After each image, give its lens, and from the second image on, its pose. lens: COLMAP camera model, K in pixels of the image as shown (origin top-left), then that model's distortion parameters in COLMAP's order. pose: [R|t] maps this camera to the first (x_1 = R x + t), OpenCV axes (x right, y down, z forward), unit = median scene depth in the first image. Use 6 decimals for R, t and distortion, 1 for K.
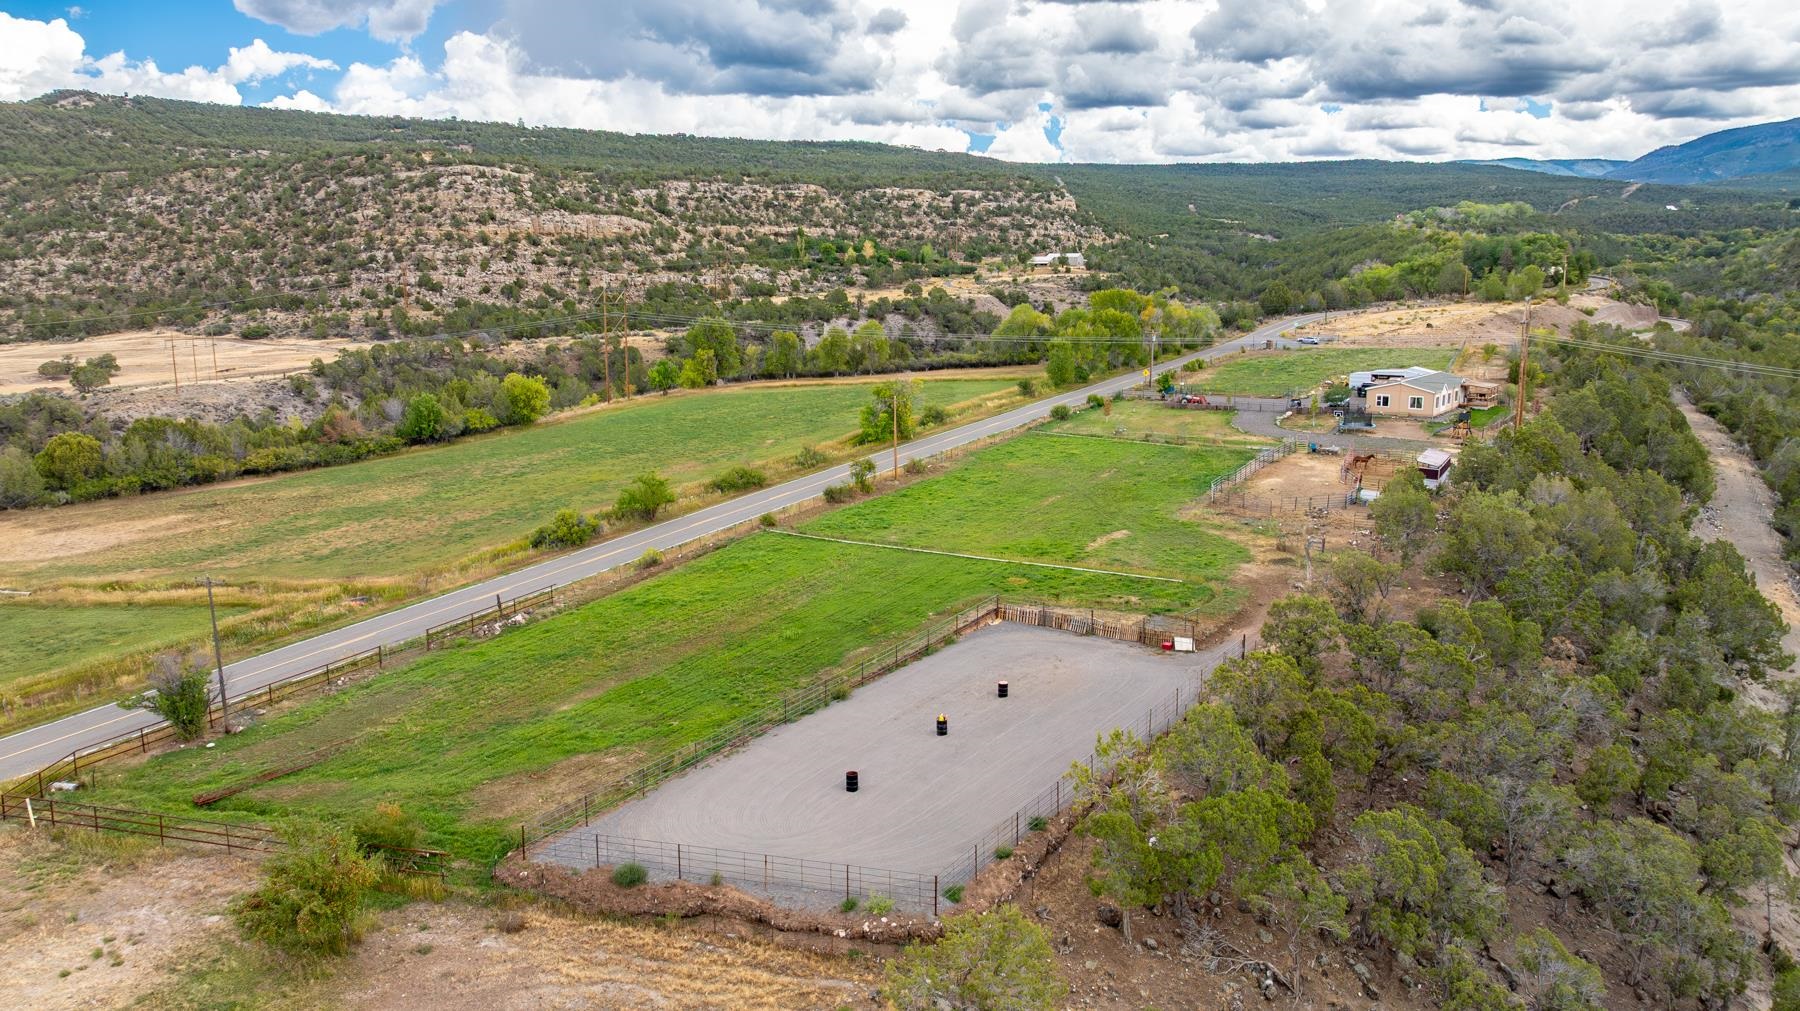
lens RADIAL K [[1263.1, 0, 907.8], [0, 1263.1, 503.0], [0, 0, 1]] dist [-0.017356, -0.004897]
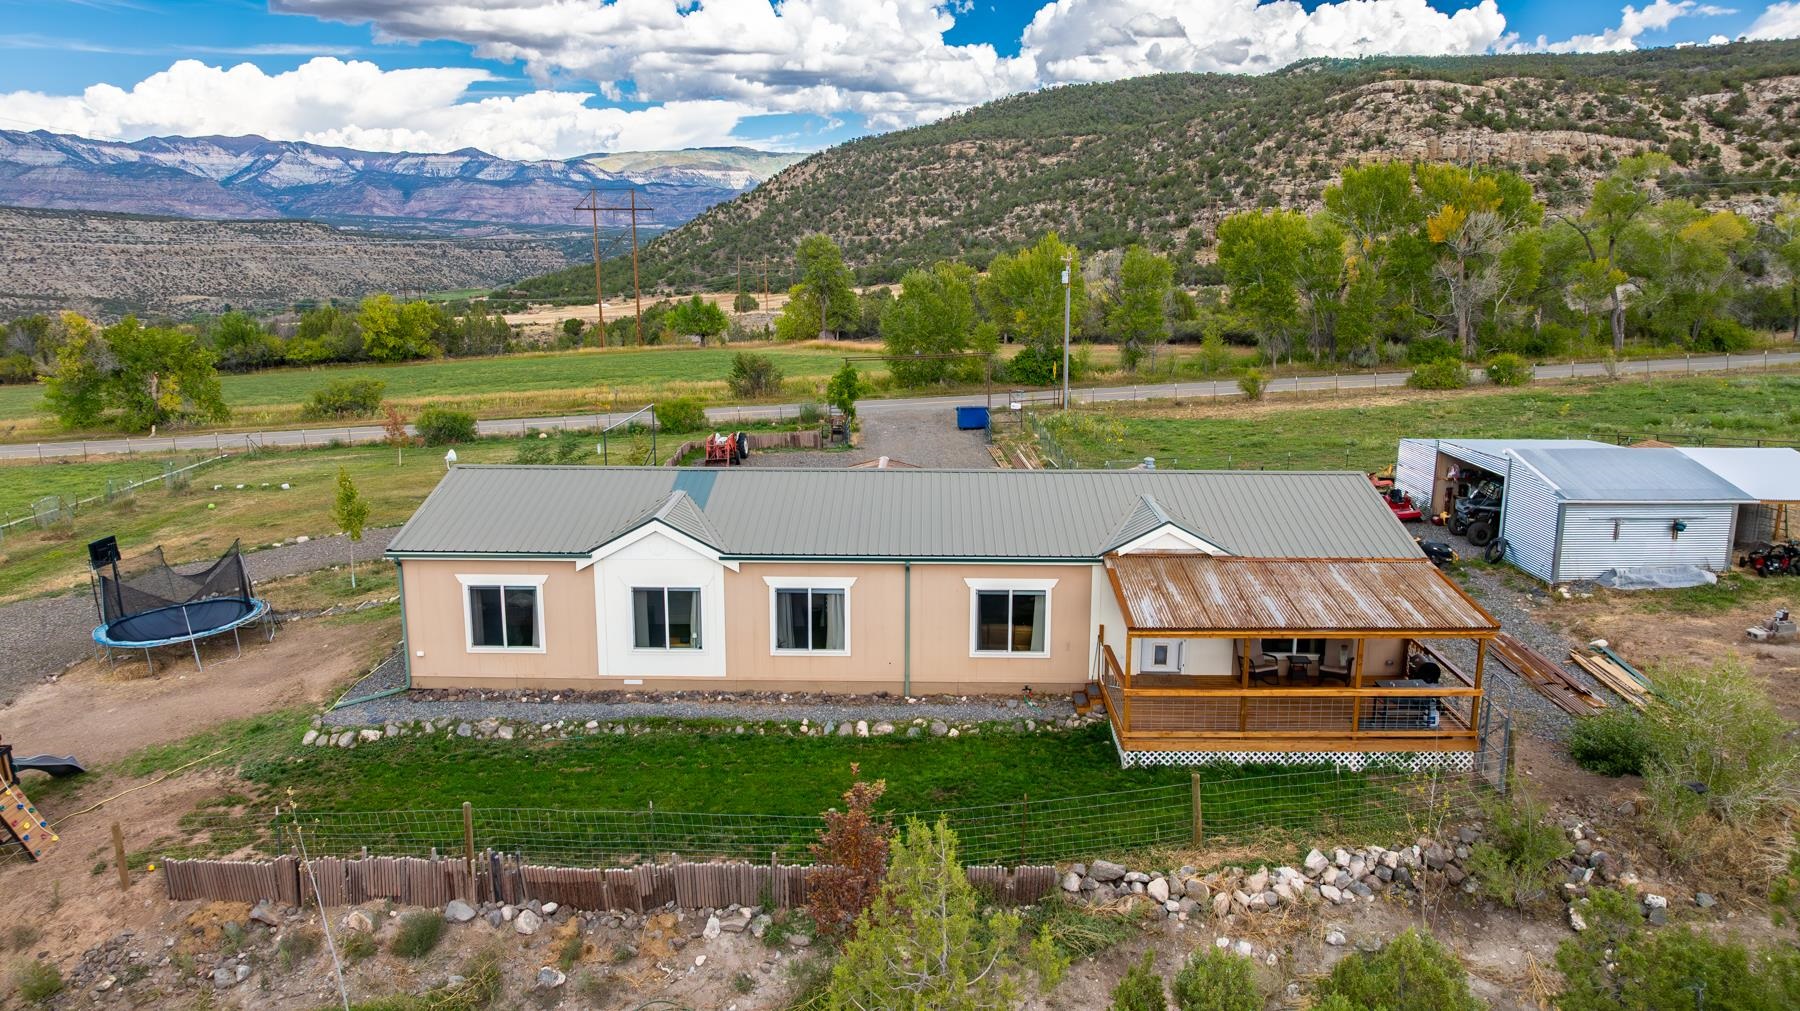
lens RADIAL K [[1272.8, 0, 900.0], [0, 1272.8, 505.5], [0, 0, 1]] dist [-0.061586, 0.088569]
pose [[0.564742, 0.169155, -0.807746, 0.183772], [-0.144237, 0.983935, 0.105207, -0.037765], [0.812565, 0.057093, 0.580068, 0.291839]]
